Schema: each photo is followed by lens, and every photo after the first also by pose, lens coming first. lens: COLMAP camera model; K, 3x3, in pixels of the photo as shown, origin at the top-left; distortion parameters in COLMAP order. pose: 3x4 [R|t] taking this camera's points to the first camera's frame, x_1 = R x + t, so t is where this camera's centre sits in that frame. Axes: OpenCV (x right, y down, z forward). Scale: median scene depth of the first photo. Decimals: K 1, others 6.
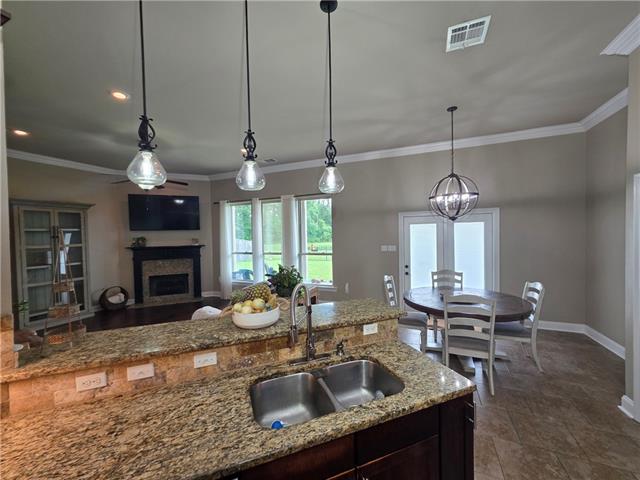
lens RADIAL K [[254.7, 0, 319.2], [0, 254.7, 238.6], [0, 0, 1]] dist [0.003281, -0.000702]
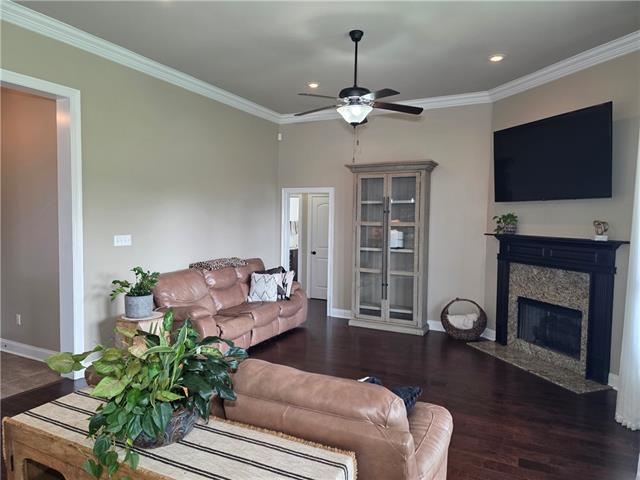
lens RADIAL K [[427.7, 0, 323.4], [0, 427.7, 239.1], [0, 0, 1]] dist [0.080788, -0.083059]
pose [[-0.073131, 0.071345, -0.994767, 0.260867], [-0.031121, 0.996789, 0.073778, -0.014522], [0.996837, 0.036354, -0.070676, 1.046914]]
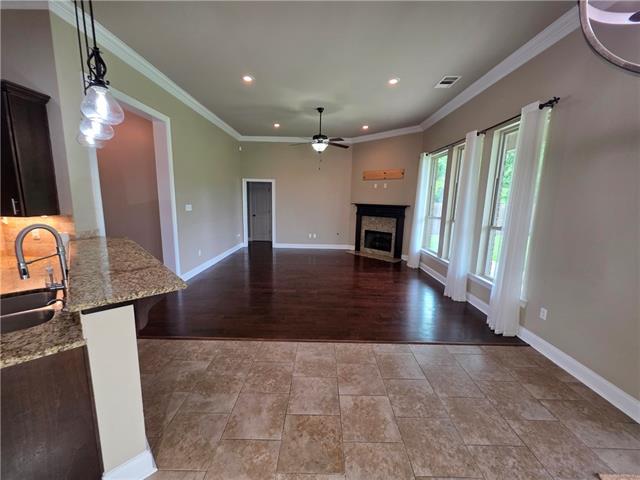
lens RADIAL K [[254.7, 0, 321.2], [0, 254.7, 240.4], [0, 0, 1]] dist [0.003281, -0.000702]
pose [[0.375727, 0.179298, -0.909220, 0.482487], [-0.046372, 0.983514, 0.174786, 0.003187], [0.925570, -0.023509, 0.377847, 0.576394]]
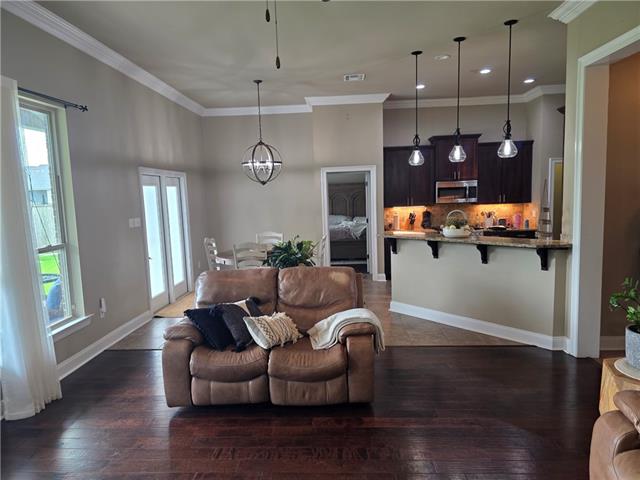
lens RADIAL K [[427.7, 0, 323.9], [0, 427.7, 236.2], [0, 0, 1]] dist [0.080788, -0.083059]
pose [[-0.339767, -0.063735, 0.938348, -1.099910], [0.053686, 0.994760, 0.087006, 0.003498], [-0.938976, 0.079937, -0.334565, 1.149966]]
